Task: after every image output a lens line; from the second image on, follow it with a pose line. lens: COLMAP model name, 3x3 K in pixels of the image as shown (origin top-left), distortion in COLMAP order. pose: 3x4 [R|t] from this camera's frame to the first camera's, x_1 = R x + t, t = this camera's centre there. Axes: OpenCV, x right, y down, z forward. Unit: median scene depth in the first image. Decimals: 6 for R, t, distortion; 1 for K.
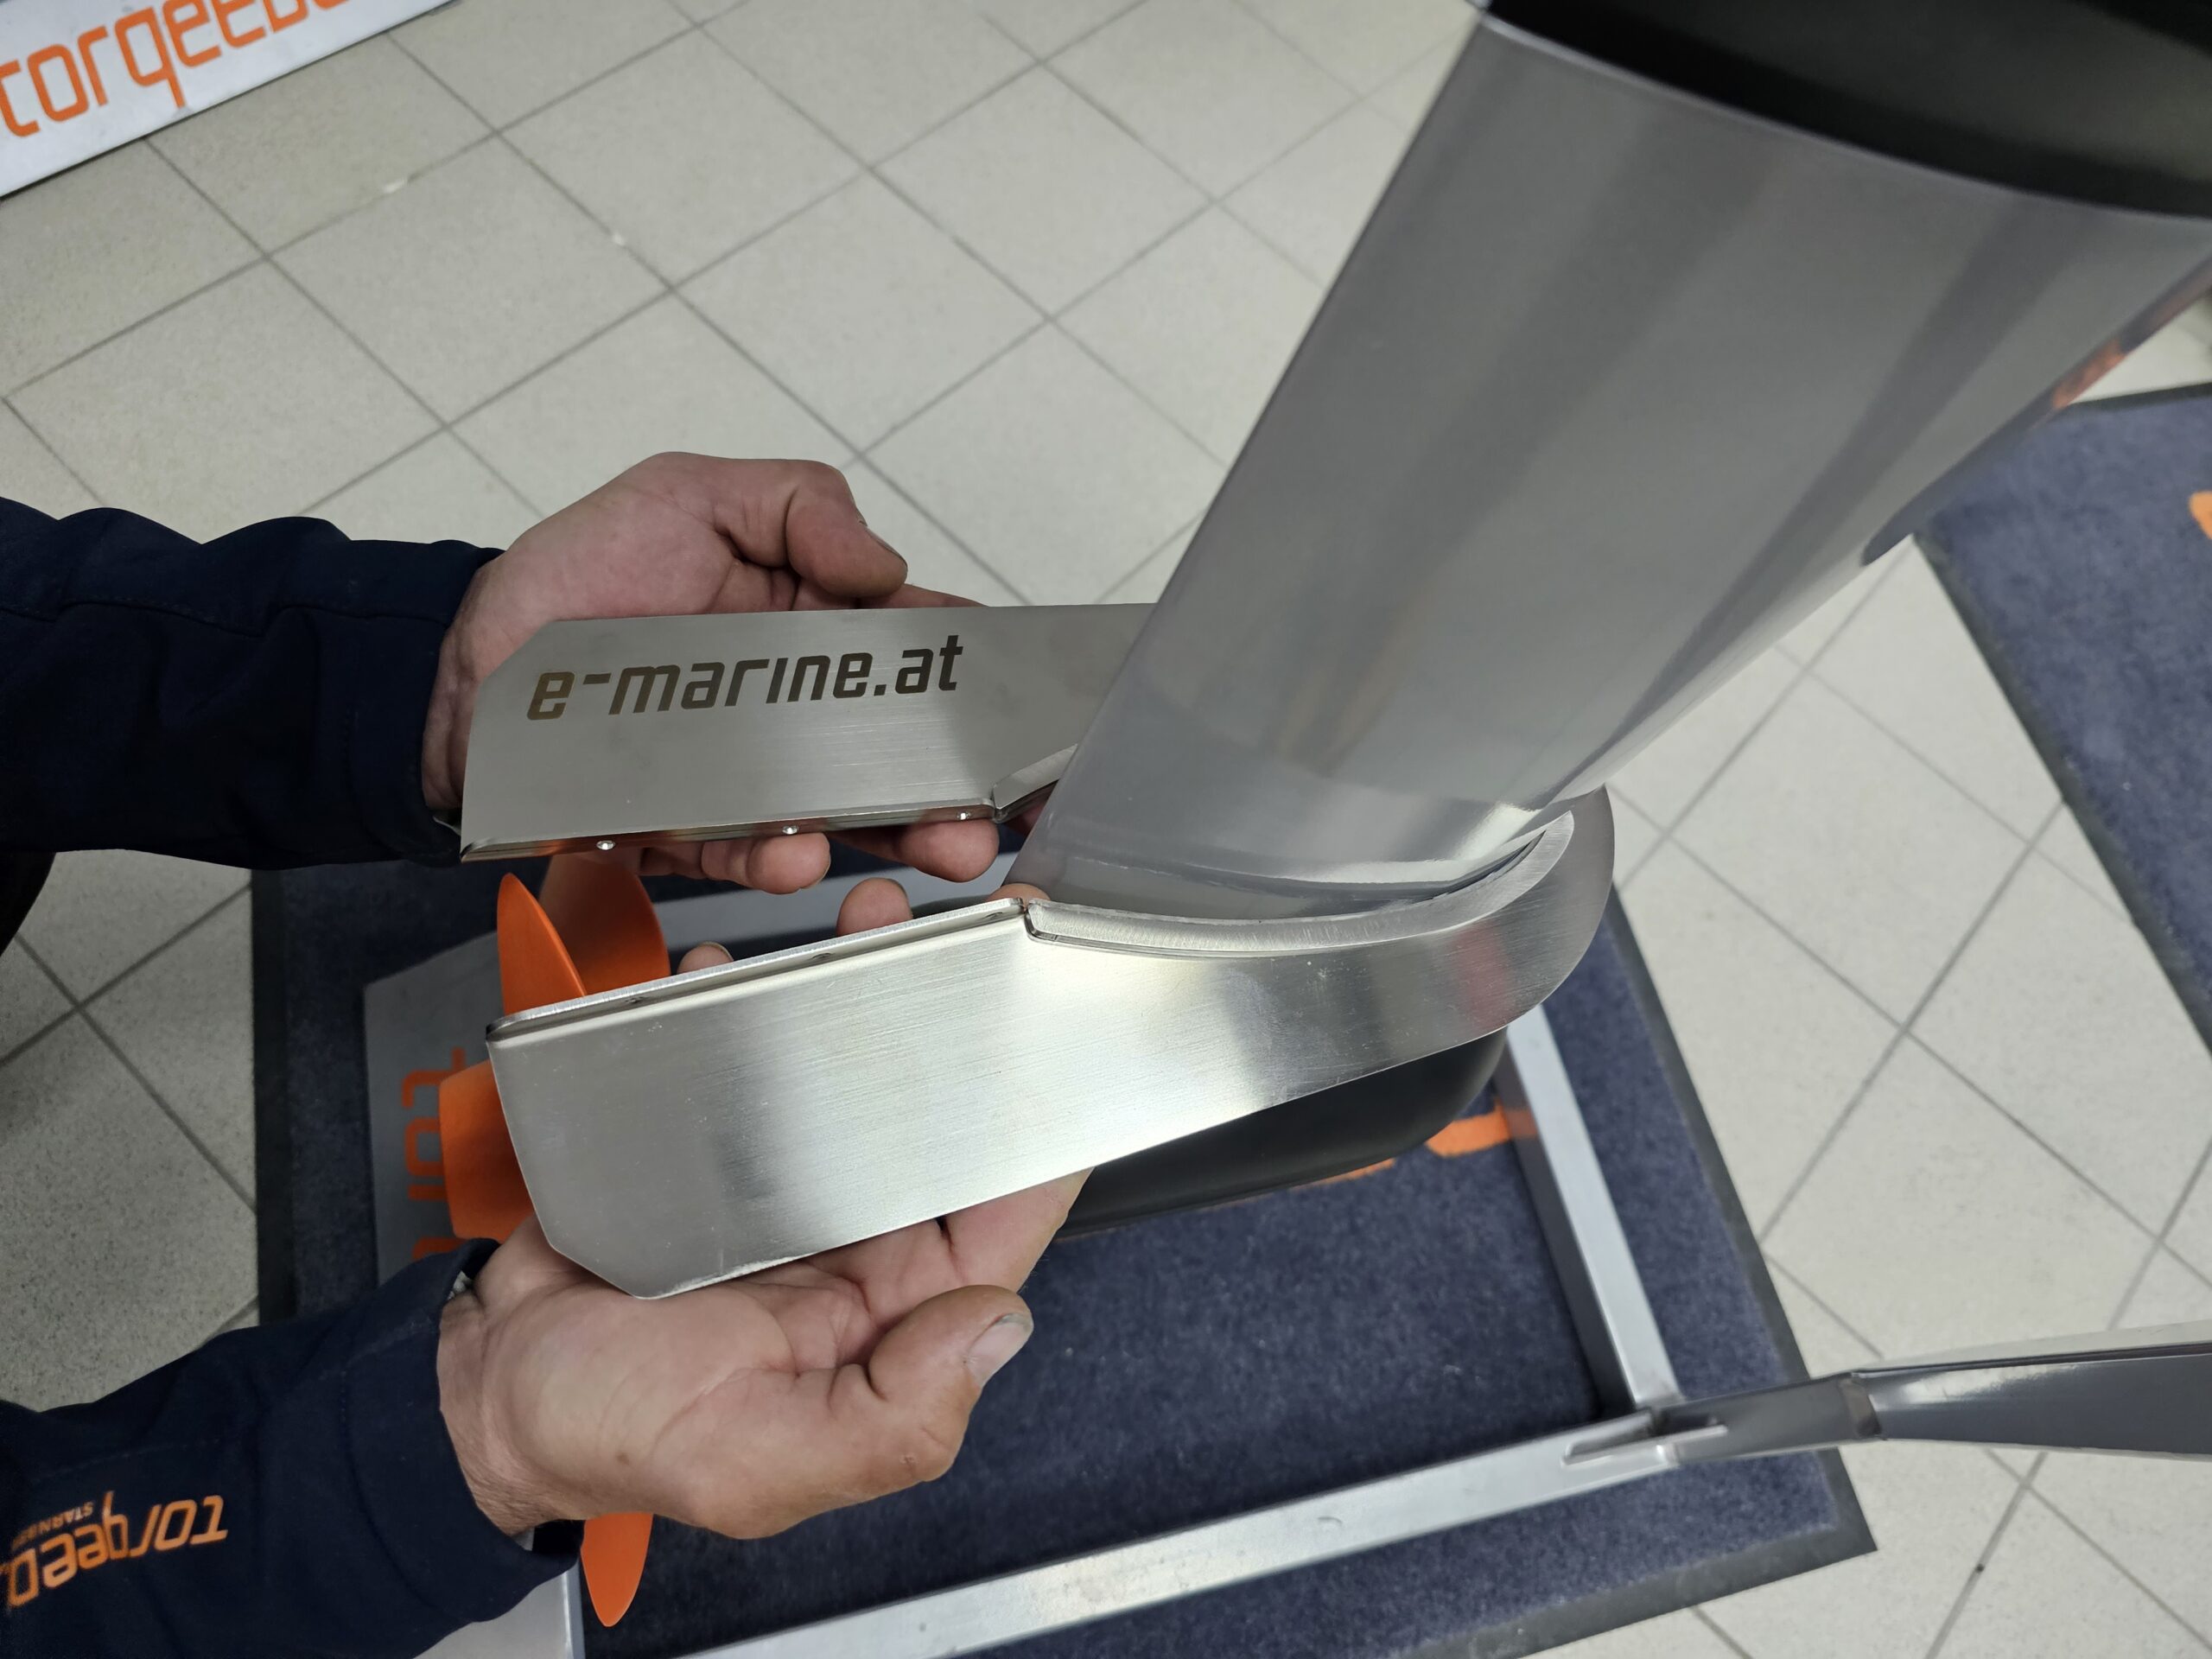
lens RADIAL K [[1521.9, 0, 1100.0], [0, 1521.9, 842.2], [0, 0, 1]] dist [0.034639, -0.045519]
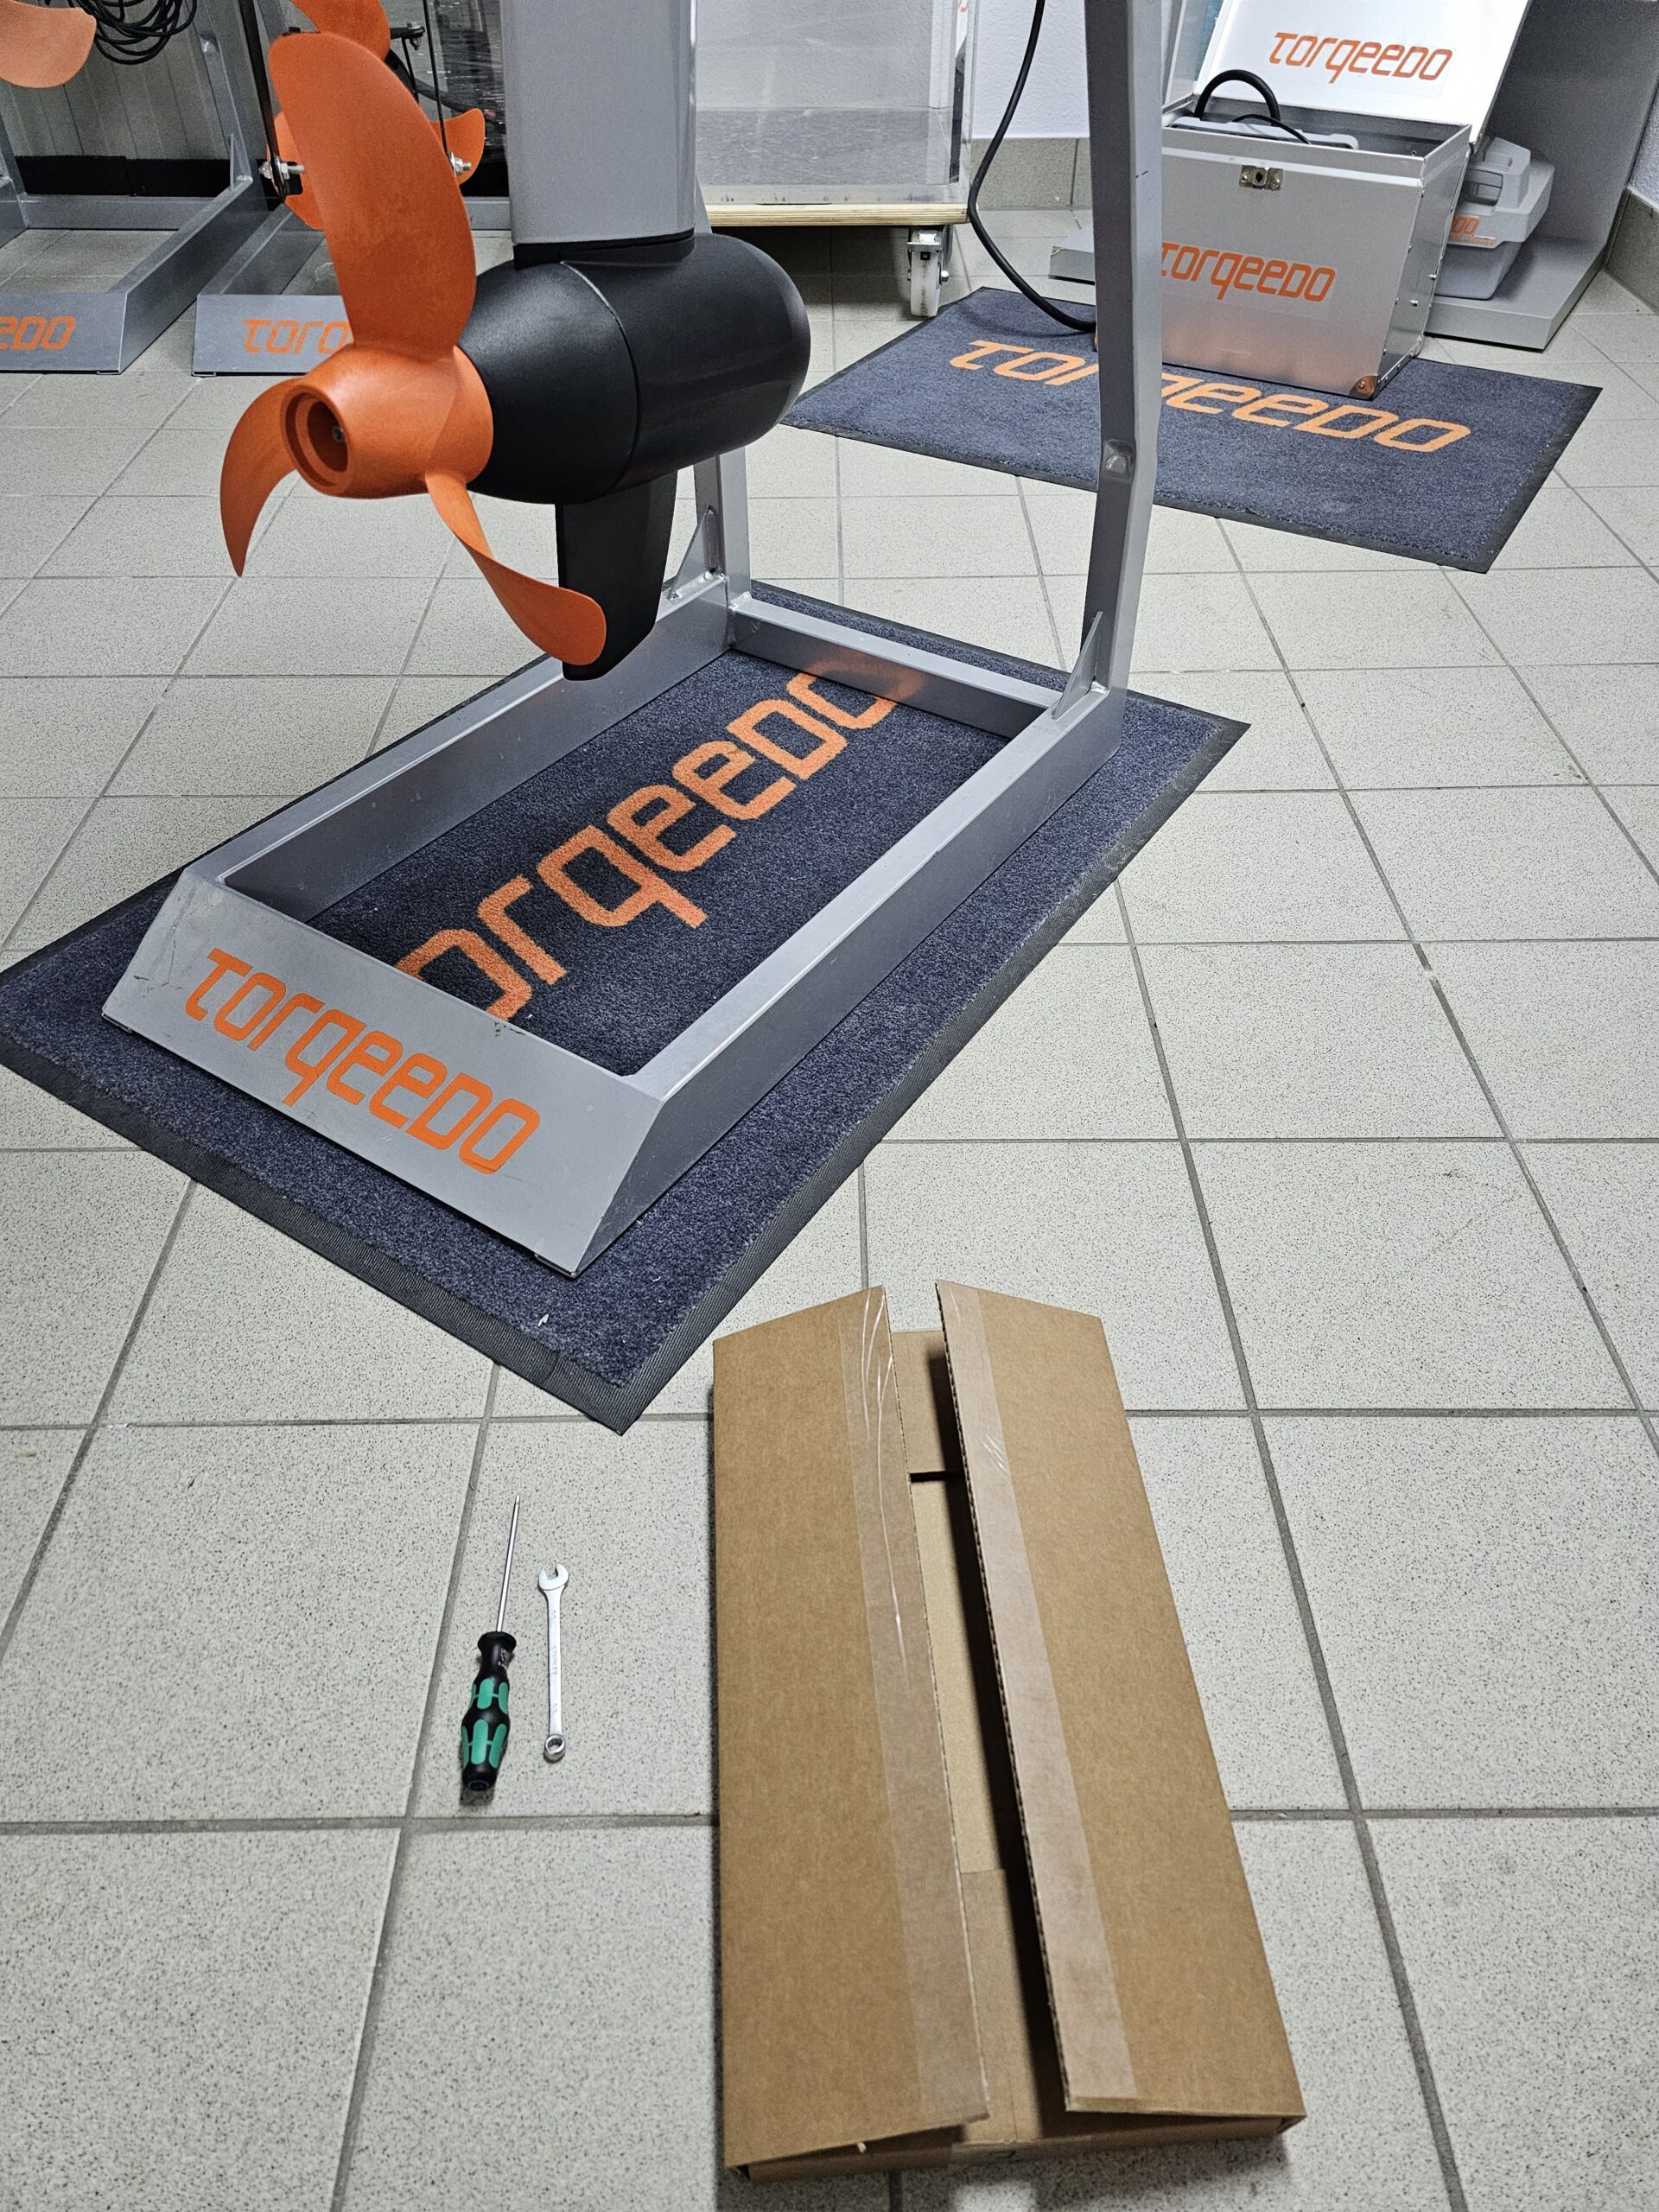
lens RADIAL K [[1483.0, 0, 836.8], [0, 1483.0, 1106.0], [0, 0, 1]] dist [0.054059, -0.046953]
pose [[0.715990, -0.583399, 0.383411, -1.264095], [0.674392, 0.719954, -0.163893, 1.590291], [-0.180424, 0.375915, 0.908920, -0.249042]]
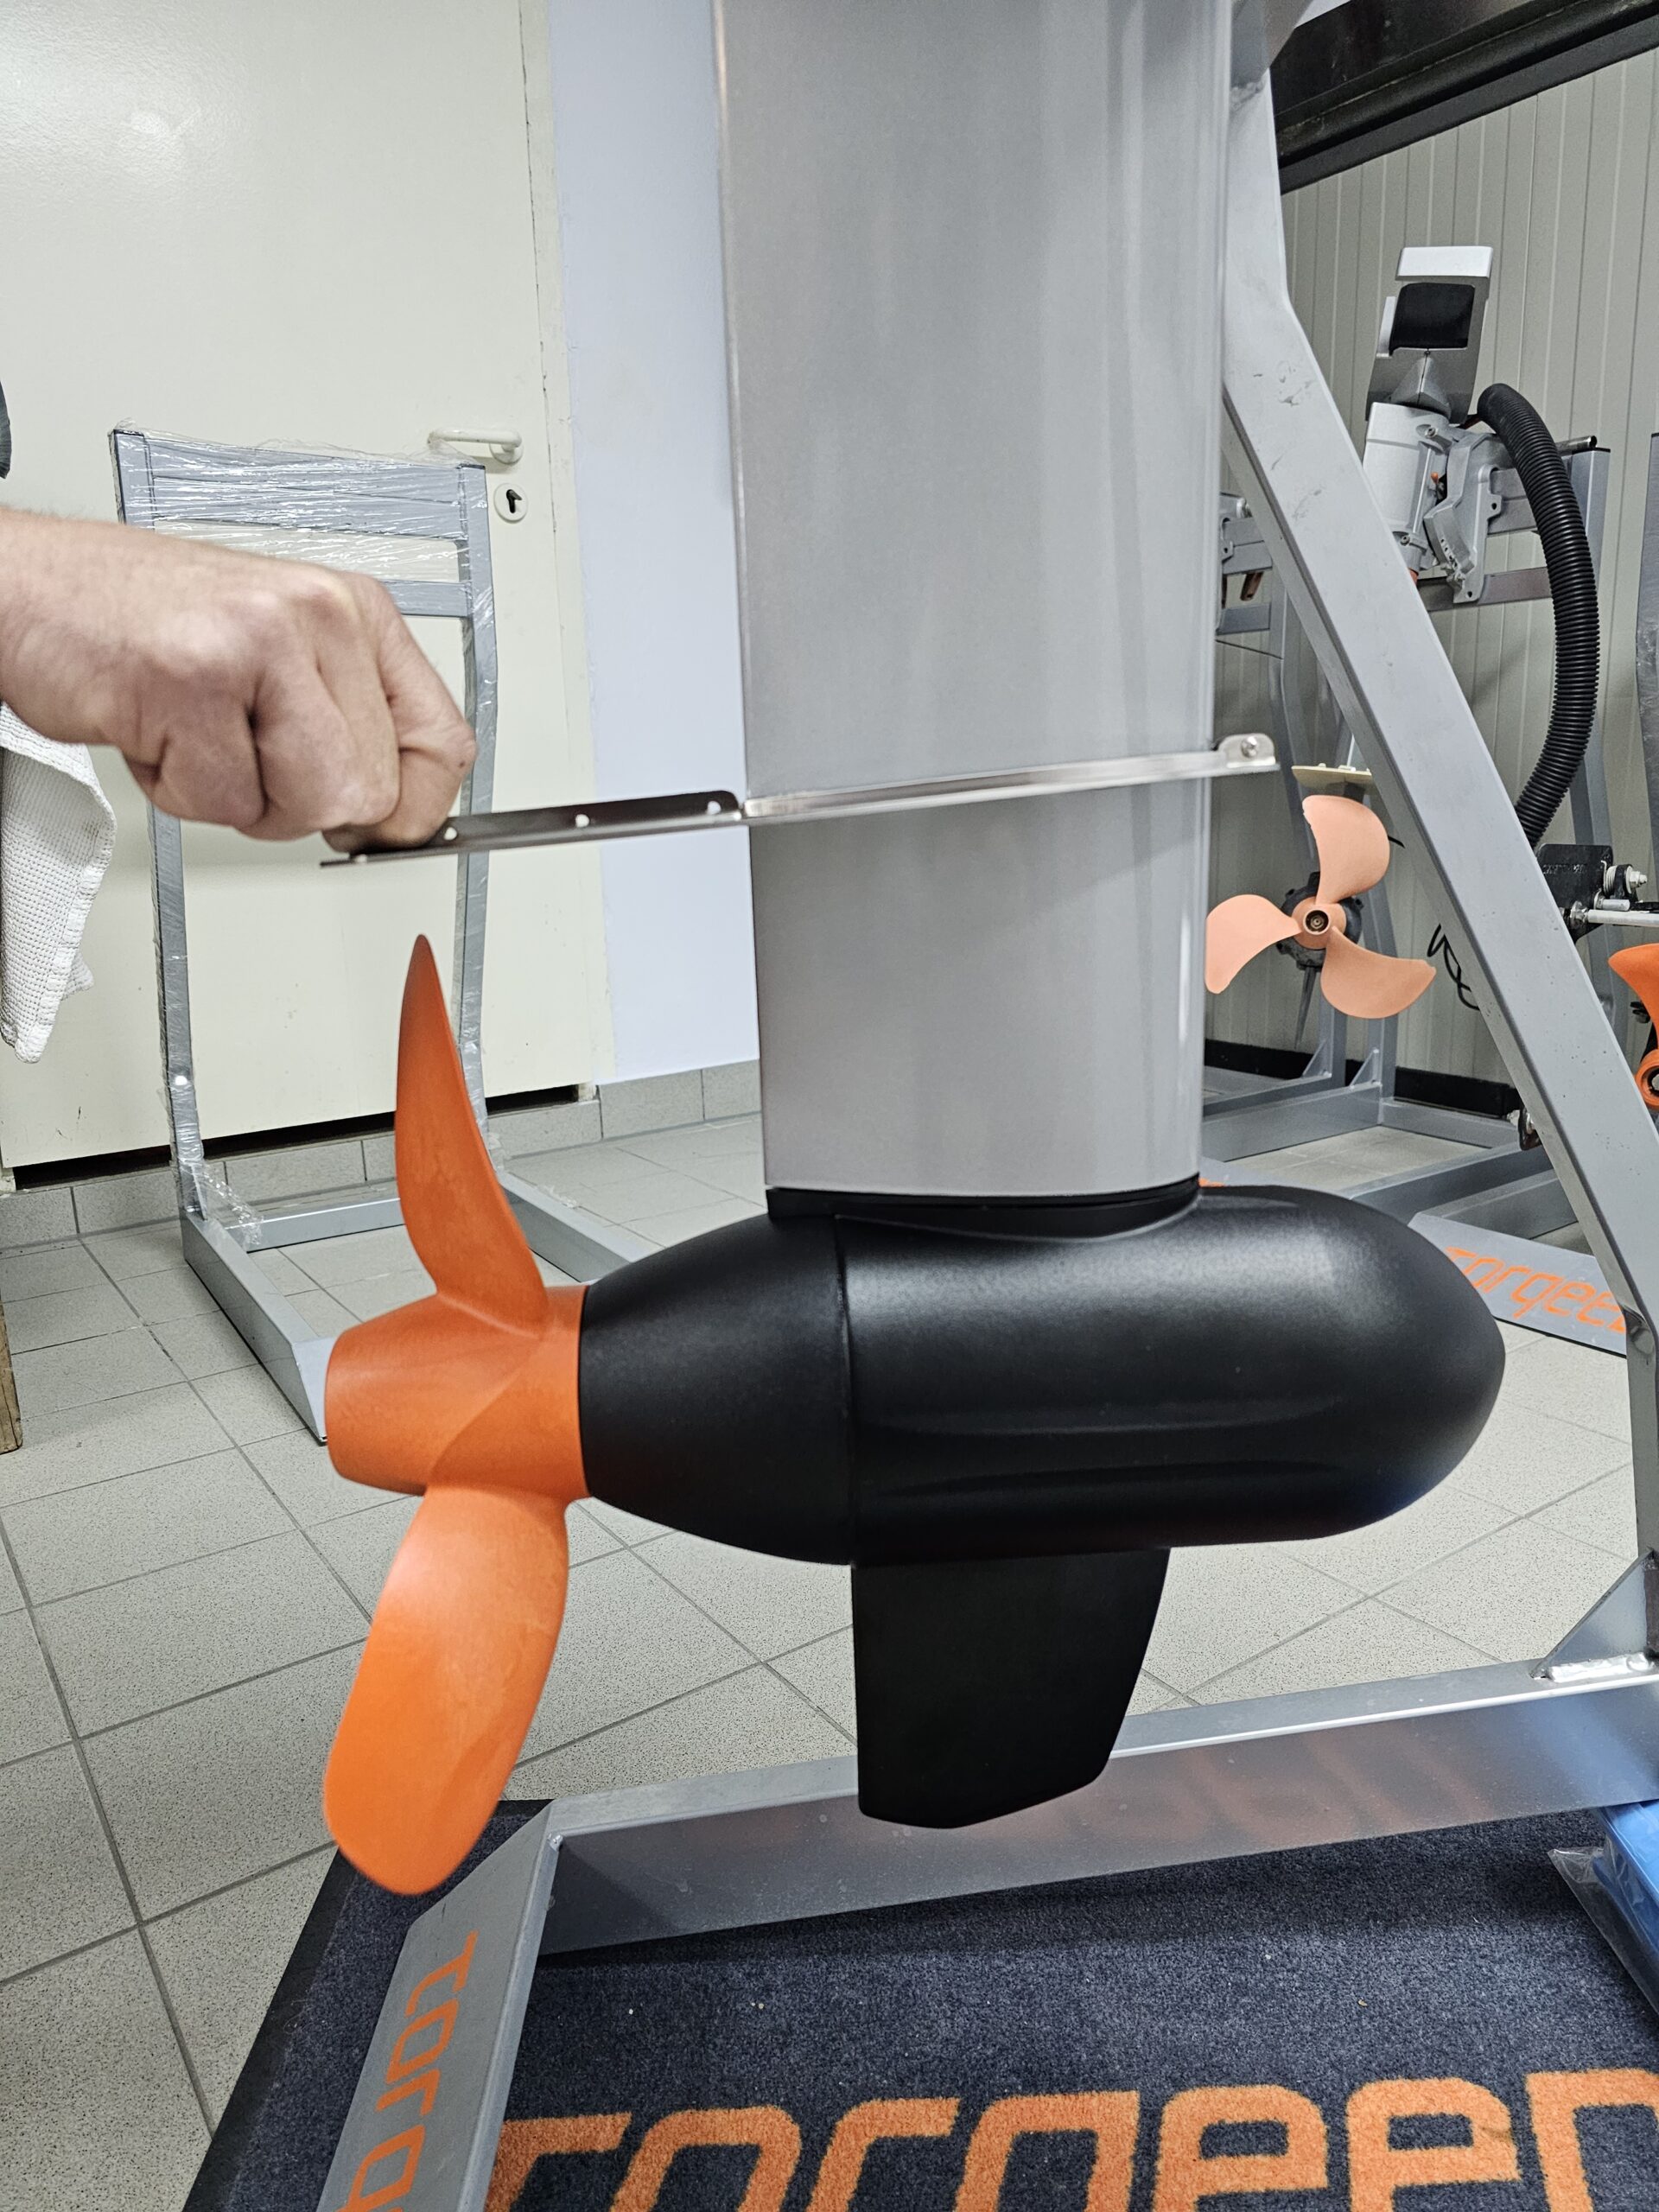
lens RADIAL K [[1502.3, 0, 838.4], [0, 1502.3, 1098.6], [0, 0, 1]] dist [0.034094, -0.032712]
pose [[0.963372, -0.131997, -0.233435, 0.100286], [-0.112704, 0.590580, -0.799070, 1.127596], [0.243337, 0.796110, 0.554071, 0.353648]]
